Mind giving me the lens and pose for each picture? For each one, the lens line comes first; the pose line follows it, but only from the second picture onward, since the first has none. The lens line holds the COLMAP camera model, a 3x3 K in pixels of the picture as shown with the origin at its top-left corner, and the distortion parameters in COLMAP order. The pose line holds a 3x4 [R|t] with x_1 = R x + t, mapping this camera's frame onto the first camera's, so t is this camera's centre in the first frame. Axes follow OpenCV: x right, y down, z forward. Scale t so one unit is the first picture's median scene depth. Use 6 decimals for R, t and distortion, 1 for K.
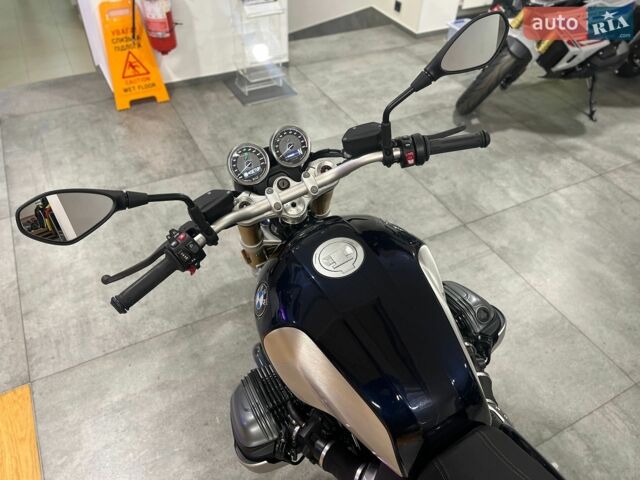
lens RADIAL K [[486.9, 0, 321.1], [0, 486.9, 244.1], [0, 0, 1]] dist [0.068132, -0.100860]
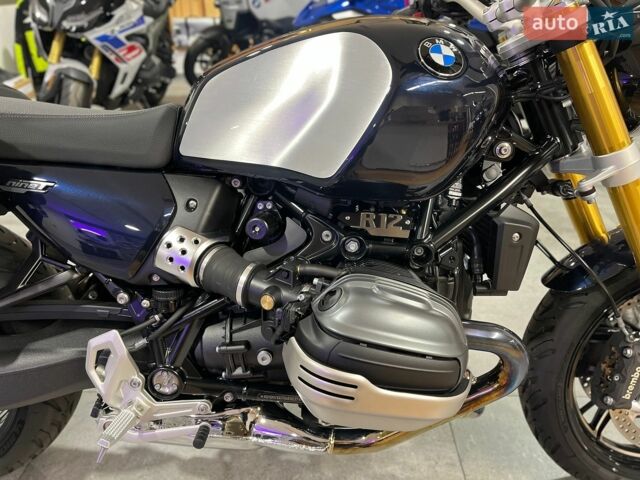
lens RADIAL K [[486.9, 0, 319.5], [0, 486.9, 244.9], [0, 0, 1]] dist [0.068132, -0.100860]
pose [[0.480053, -0.458278, 0.748018, -0.326811], [0.624115, 0.777638, 0.075888, 0.102249], [-0.616465, 0.430419, 0.659325, 0.325583]]
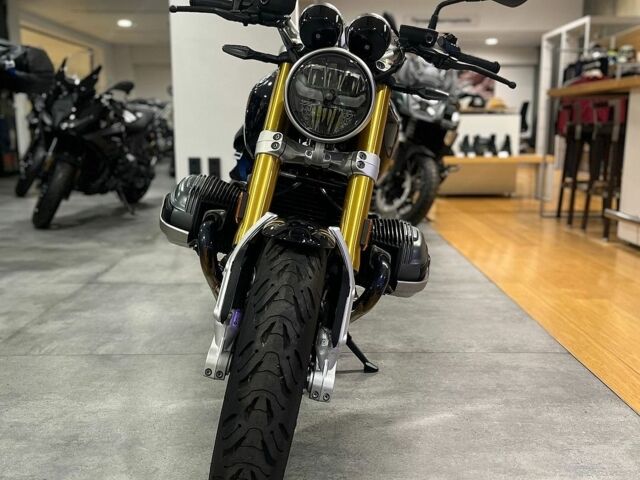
lens RADIAL K [[651.4, 0, 319.6], [0, 651.4, 240.7], [0, 0, 1]] dist [0.023024, 0.000000]
pose [[-0.885625, -0.119183, 0.448847, -0.386178], [0.297981, 0.595475, 0.746068, -0.512089], [-0.356195, 0.794484, -0.491853, 1.115879]]
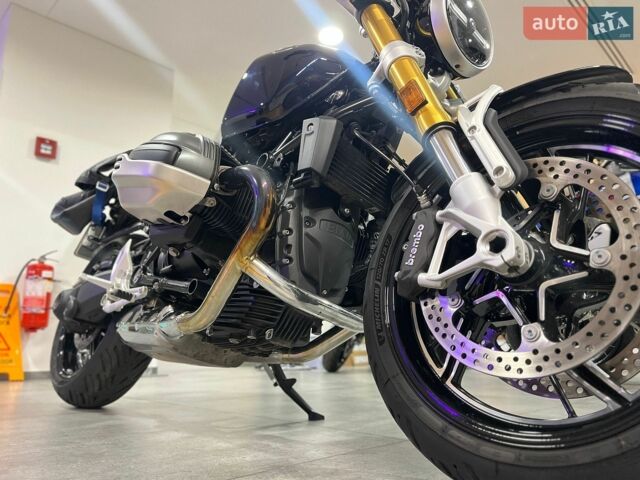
lens RADIAL K [[486.9, 0, 318.5], [0, 486.9, 239.5], [0, 0, 1]] dist [0.068132, -0.100860]
pose [[0.955691, 0.019625, 0.293715, -0.090905], [0.232650, 0.560963, -0.794477, 0.682629], [-0.180355, 0.827608, 0.531542, 0.313367]]
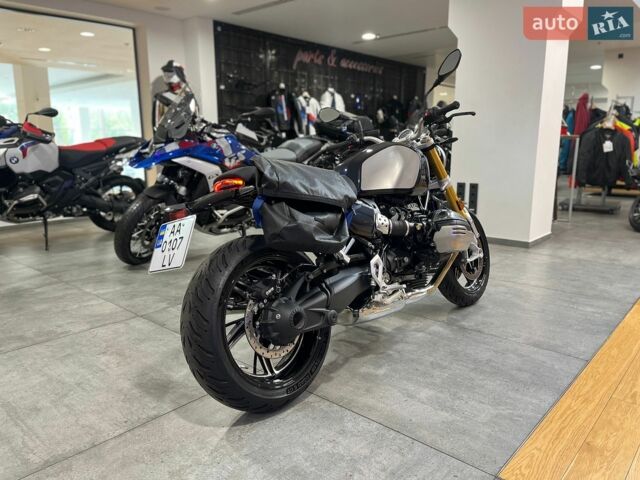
lens RADIAL K [[486.9, 0, 322.2], [0, 486.9, 239.9], [0, 0, 1]] dist [0.068132, -0.100860]
pose [[-0.354496, -0.218675, 0.909128, -0.993163], [0.641087, 0.650940, 0.406551, -0.410663], [-0.680691, 0.726951, -0.090566, 0.865655]]
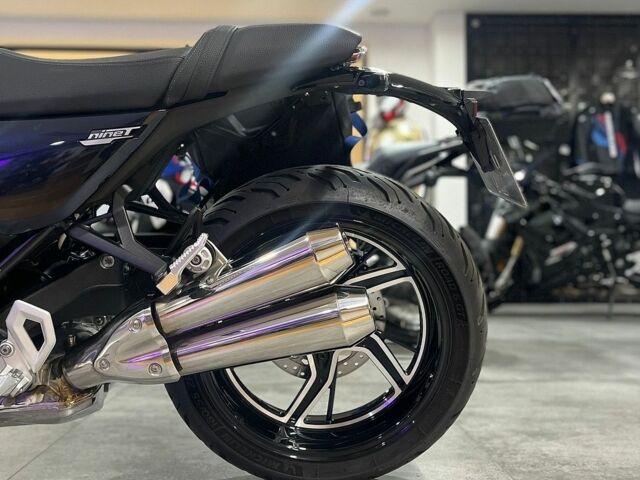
lens RADIAL K [[651.4, 0, 317.3], [0, 651.4, 243.0], [0, 0, 1]] dist [0.023024, 0.000000]
pose [[0.432324, -0.021542, 0.901461, -0.264336], [0.640987, 0.710484, -0.290427, 0.620593], [-0.634217, 0.703383, 0.320968, 0.192443]]
